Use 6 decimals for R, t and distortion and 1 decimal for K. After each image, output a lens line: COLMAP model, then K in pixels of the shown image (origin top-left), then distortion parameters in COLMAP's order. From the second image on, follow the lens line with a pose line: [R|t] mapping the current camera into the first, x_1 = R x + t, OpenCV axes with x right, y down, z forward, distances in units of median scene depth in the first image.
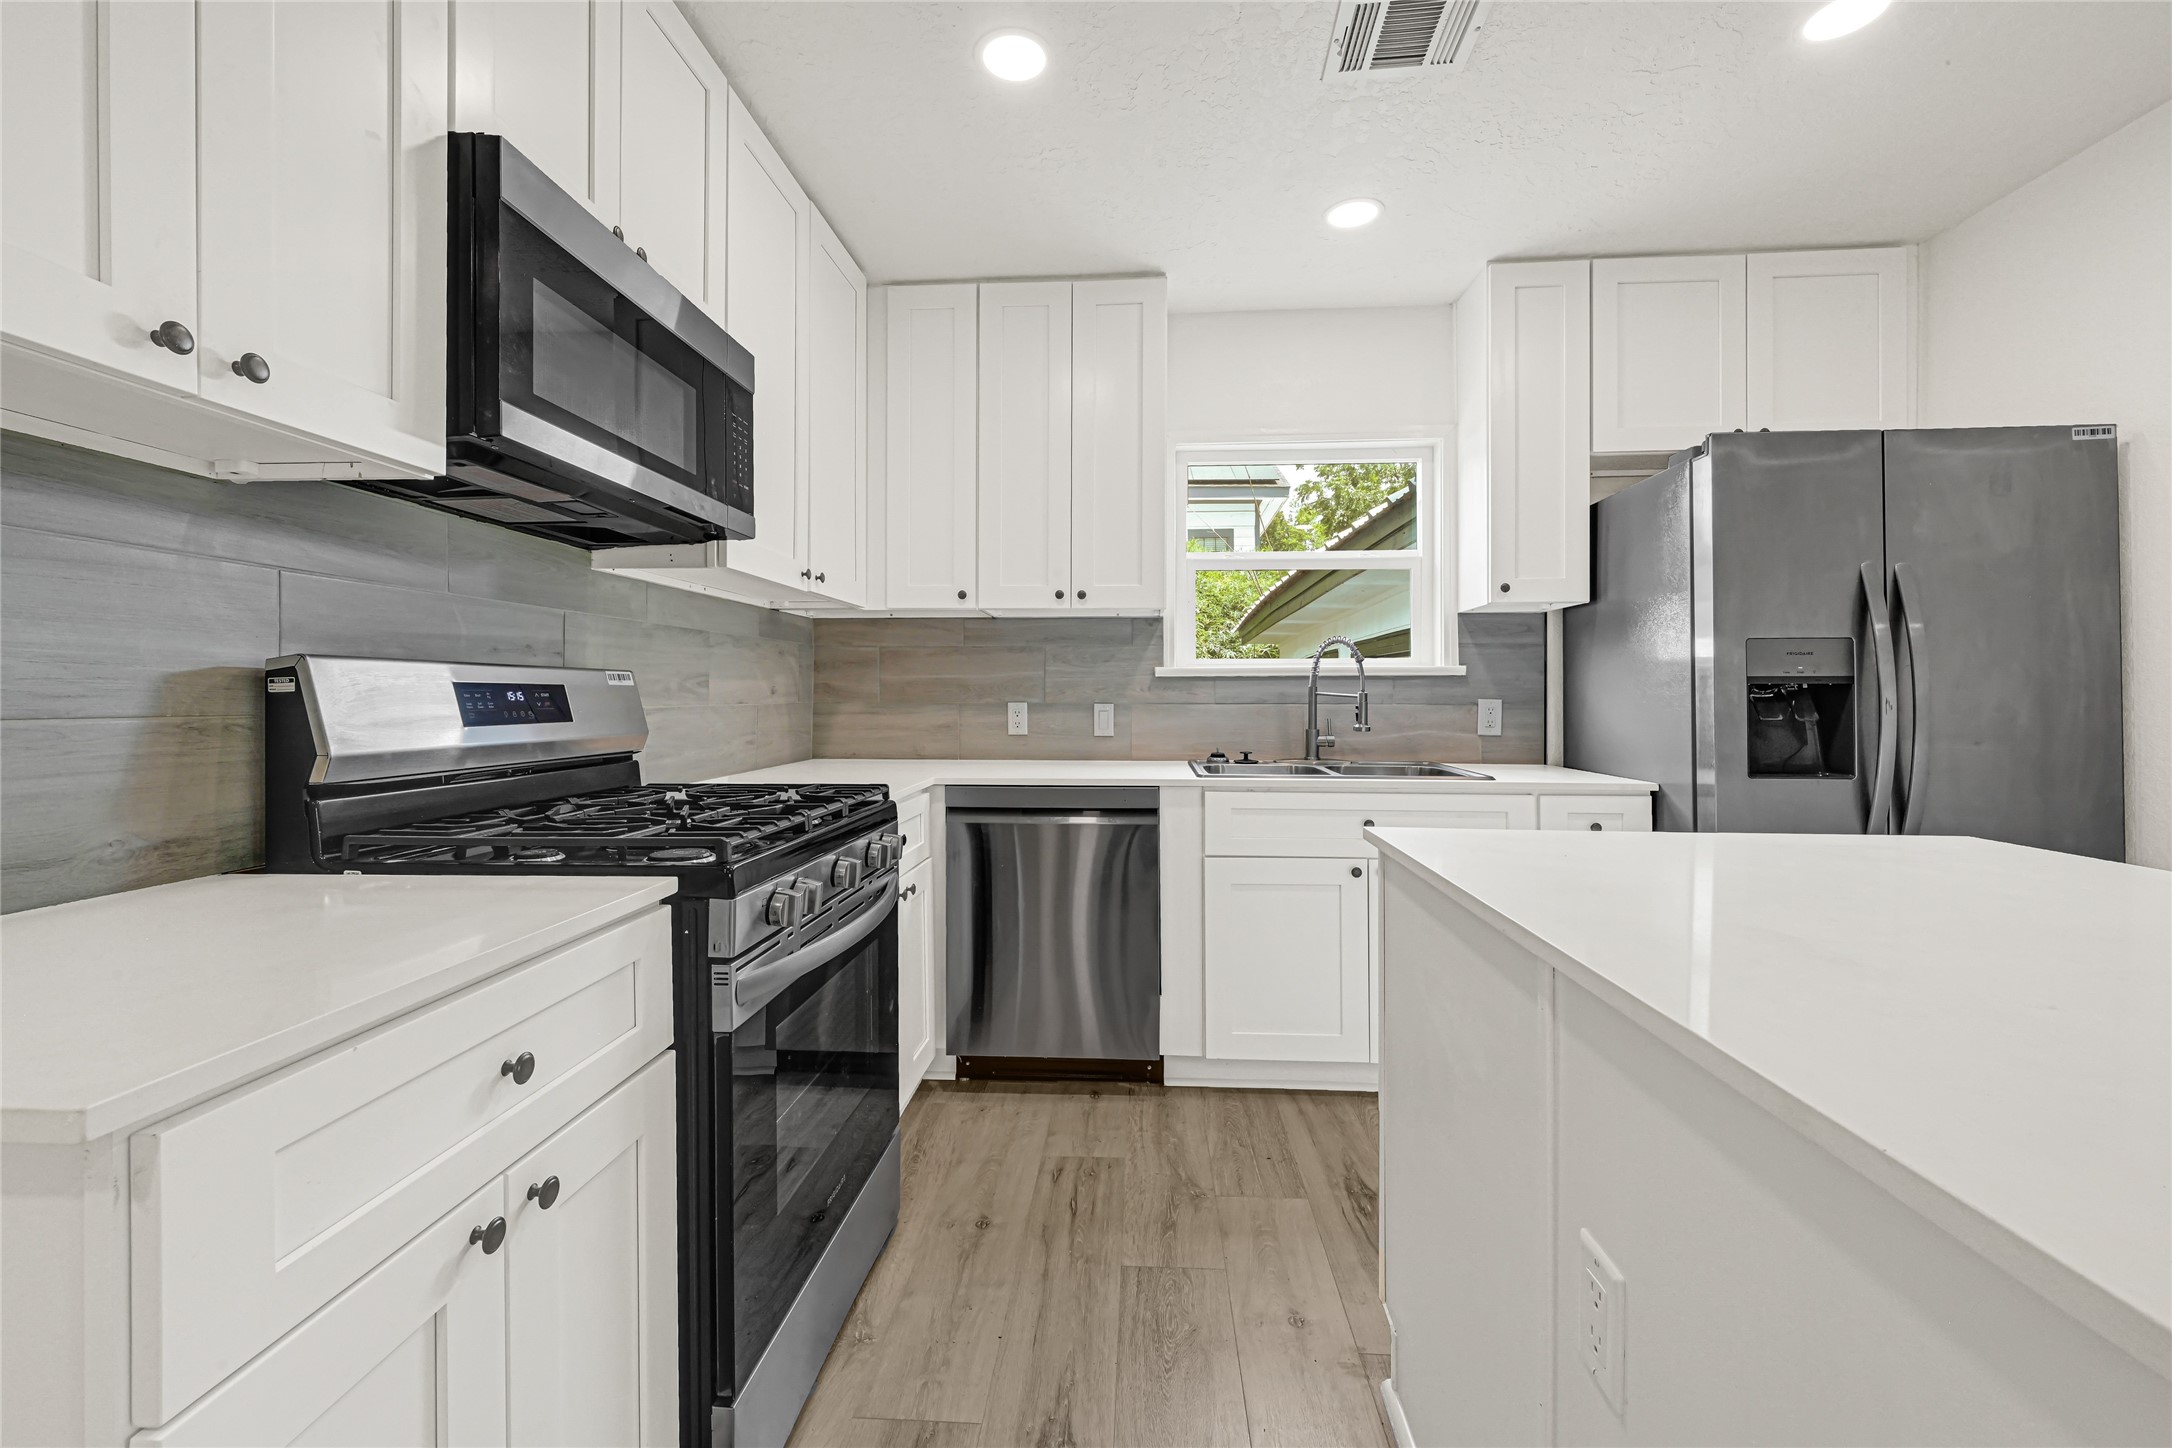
lens RADIAL K [[886.3, 0, 1083.5], [0, 886.3, 711.9], [0, 0, 1]] dist [-0.000682, -0.000290]
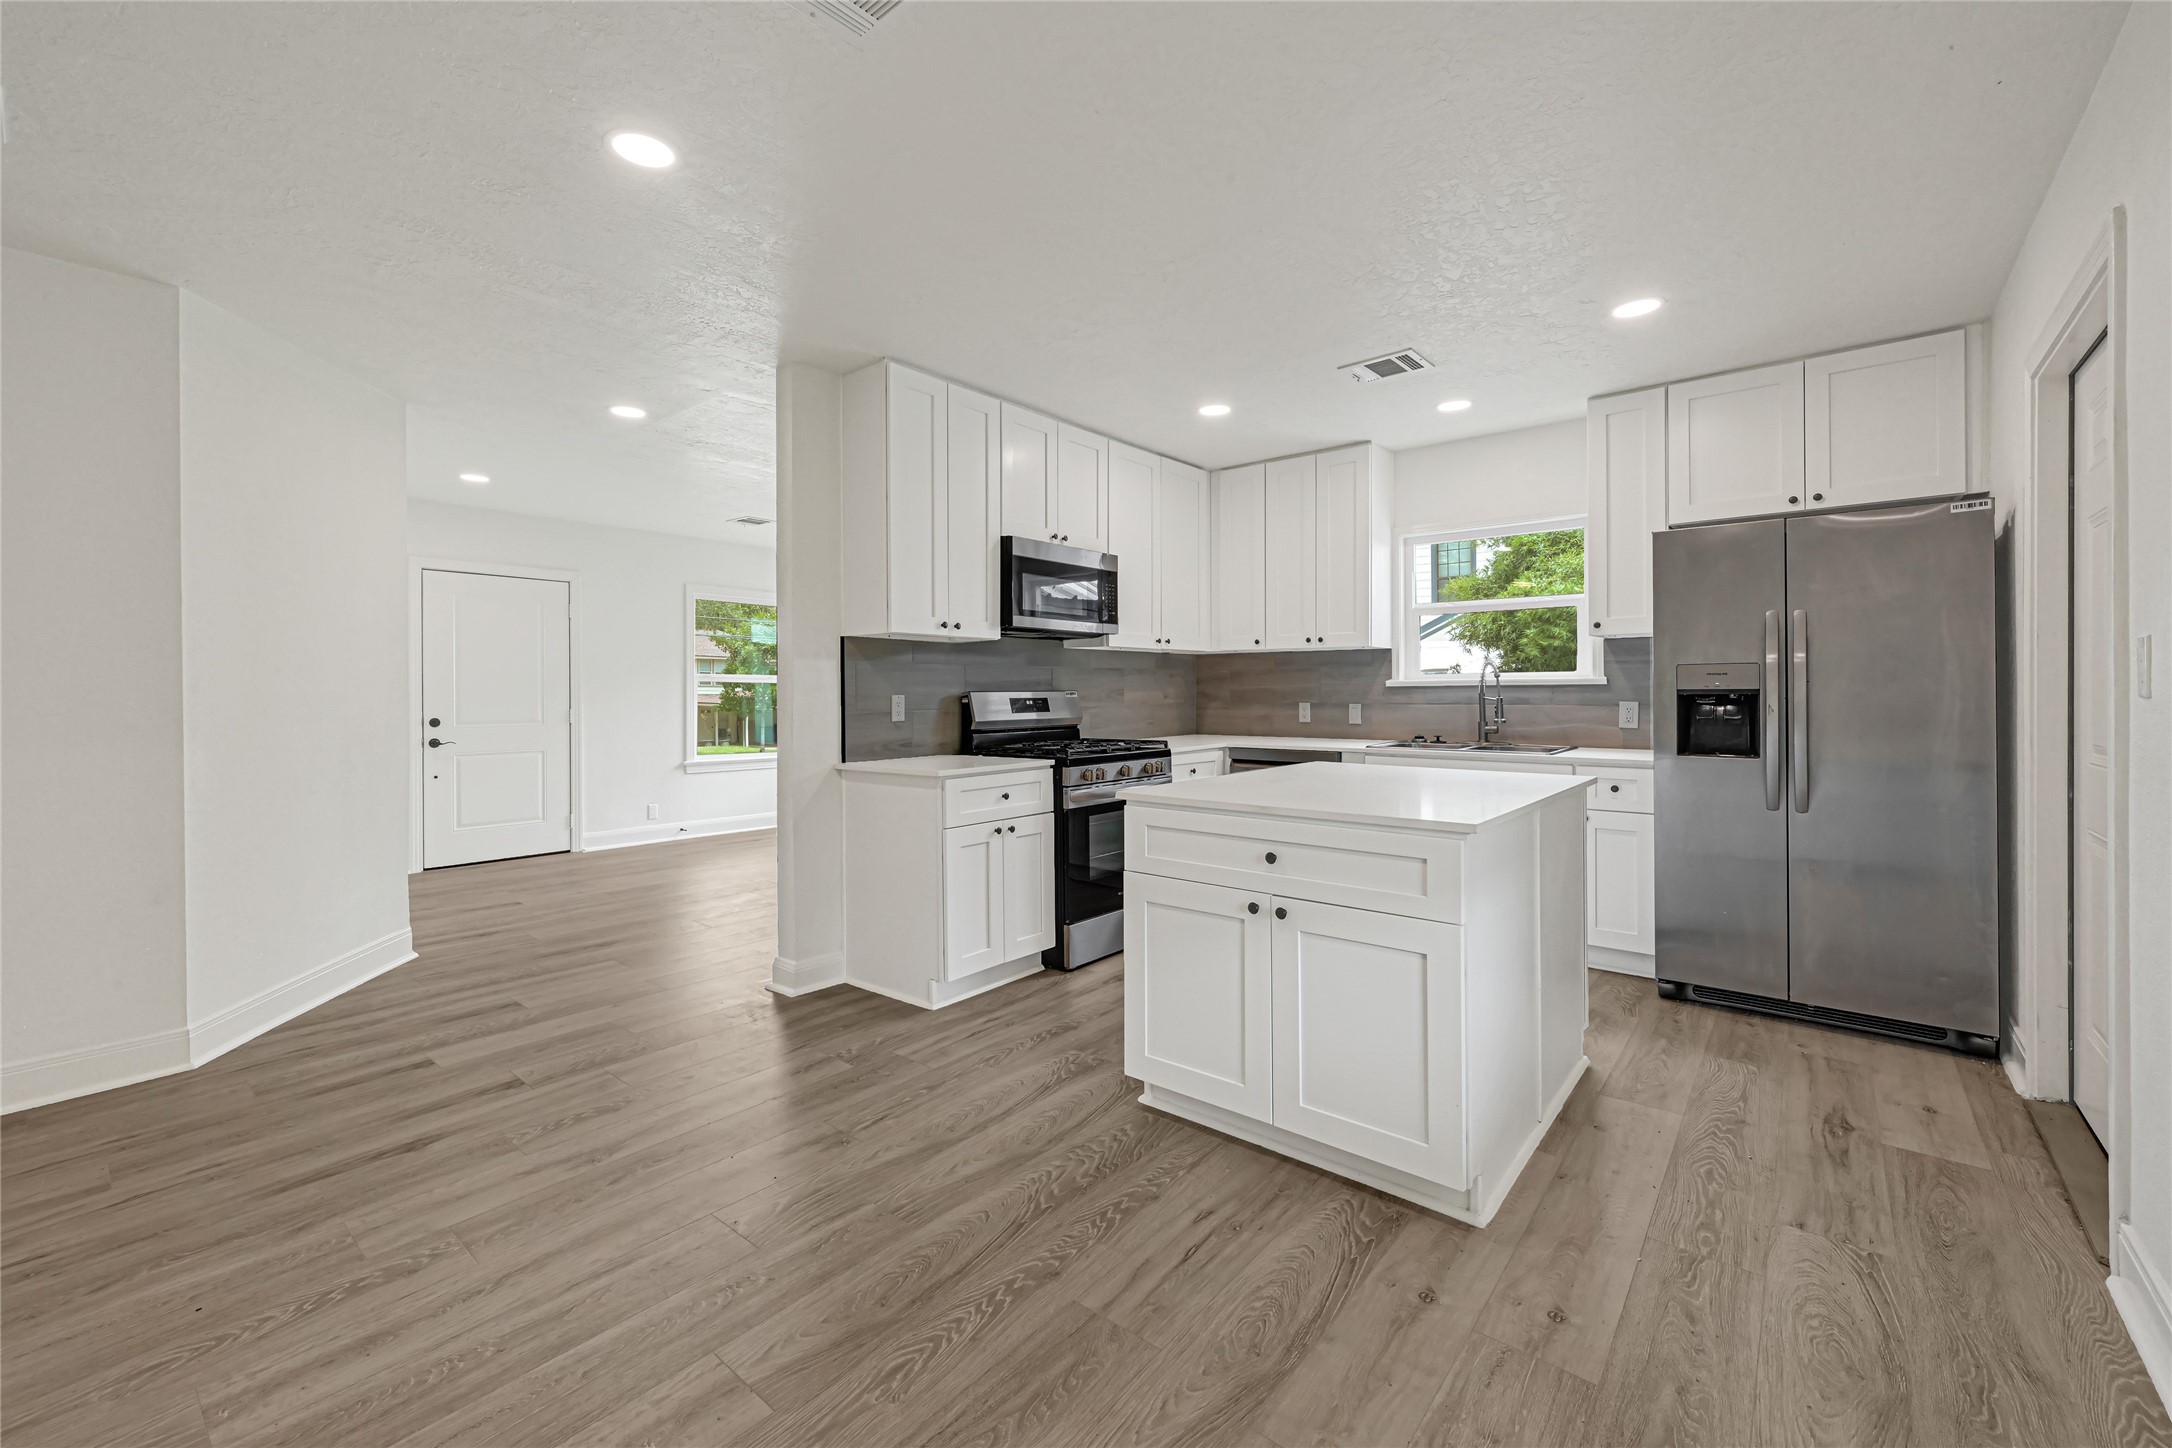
lens RADIAL K [[874.4, 0, 1090.6], [0, 874.4, 730.5], [0, 0, 1]] dist [-0.000829, -0.000160]
pose [[0.820240, 0.021191, -0.571628, 0.587571], [-0.004255, 0.999512, 0.030948, -0.008397], [0.572004, -0.022953, 0.819929, -0.615456]]
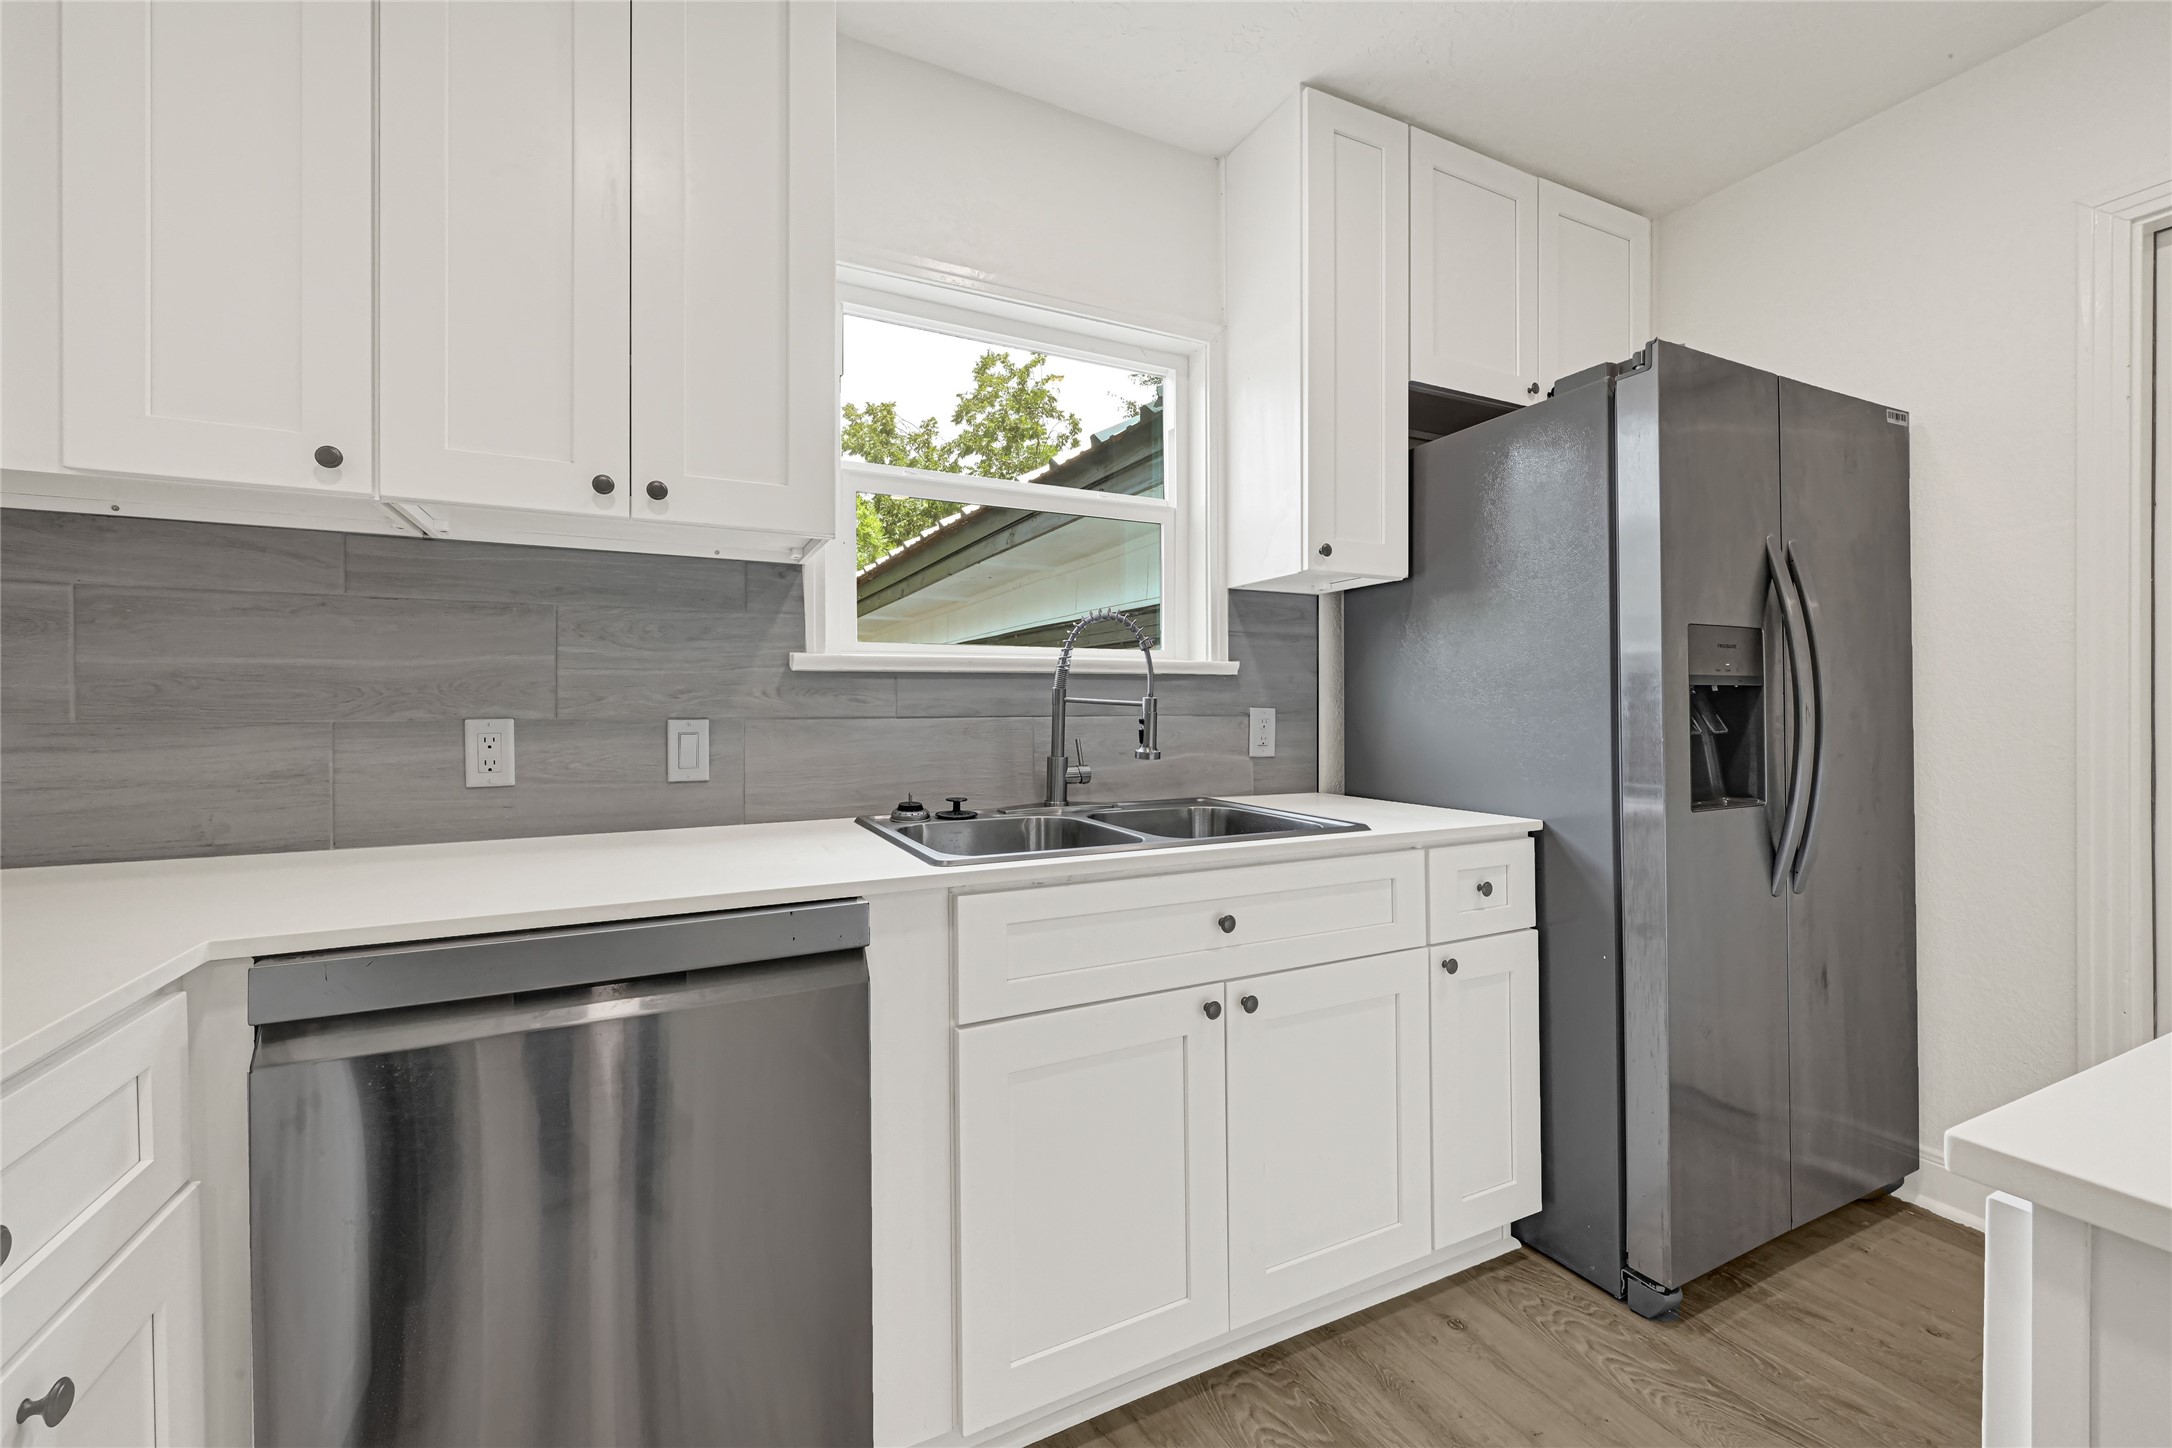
lens RADIAL K [[880.6, 0, 1087.5], [0, 880.6, 715.7], [0, 0, 1]] dist [0.000638, -0.000084]
pose [[0.858432, -0.008884, 0.512850, -0.046251], [0.012490, 0.999916, -0.003585, -0.007609], [-0.512774, 0.009483, 0.858471, 0.474800]]
